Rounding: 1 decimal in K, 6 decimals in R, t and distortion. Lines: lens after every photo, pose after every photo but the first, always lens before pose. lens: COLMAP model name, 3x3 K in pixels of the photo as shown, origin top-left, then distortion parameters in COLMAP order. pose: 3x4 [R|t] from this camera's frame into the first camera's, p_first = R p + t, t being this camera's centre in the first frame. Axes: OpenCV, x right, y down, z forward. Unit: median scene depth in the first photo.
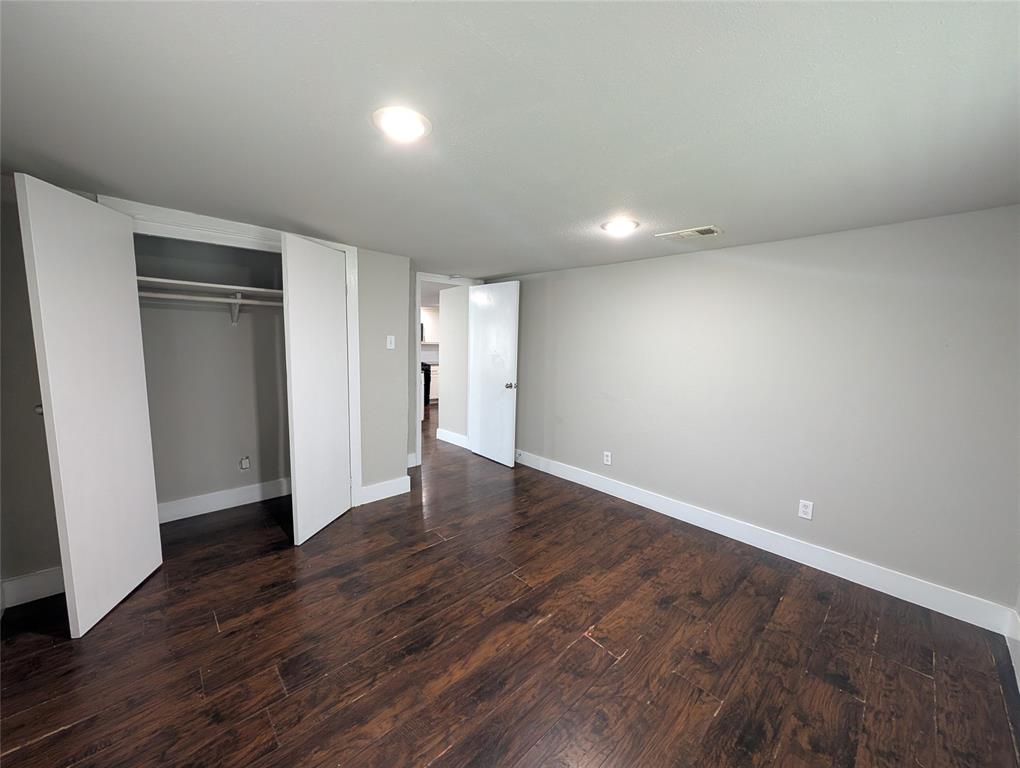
lens RADIAL K [[386.7, 0, 510.0], [0, 386.7, 384.0], [0, 0, 1]] dist [0.000519, -0.000317]
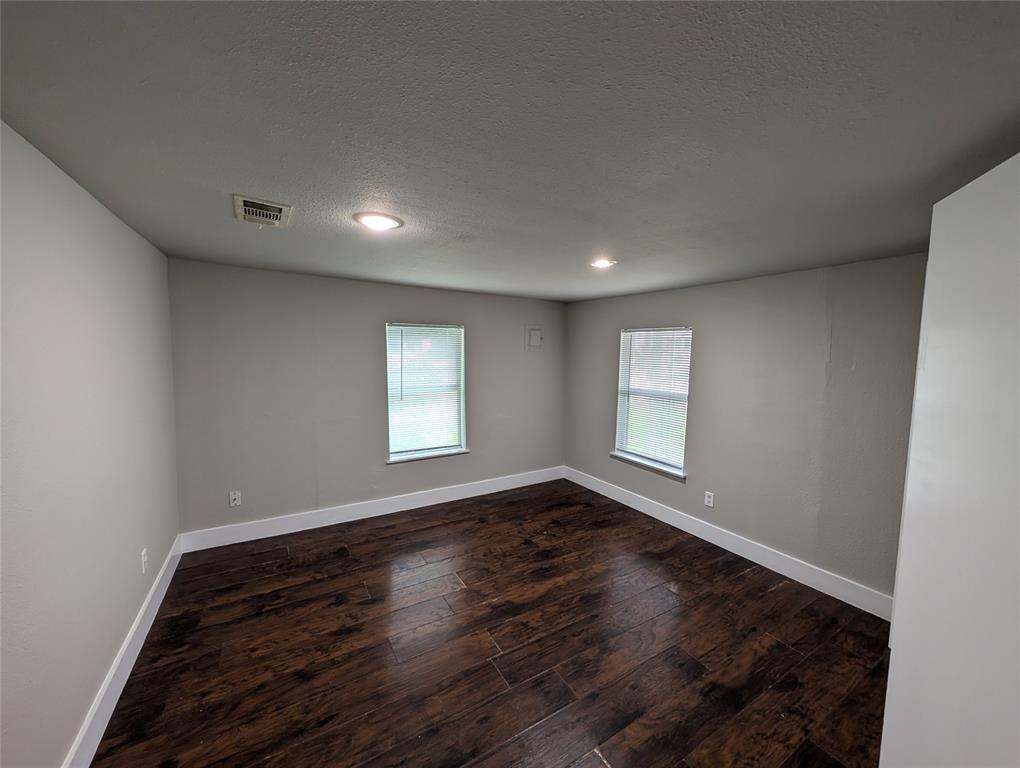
lens RADIAL K [[386.7, 0, 510.0], [0, 386.7, 384.0], [0, 0, 1]] dist [0.000519, -0.000317]
pose [[-0.977115, -0.066875, 0.201927, -0.155964], [-0.026463, 0.980136, 0.196551, -0.267407], [-0.211060, 0.186710, -0.959475, 1.872714]]
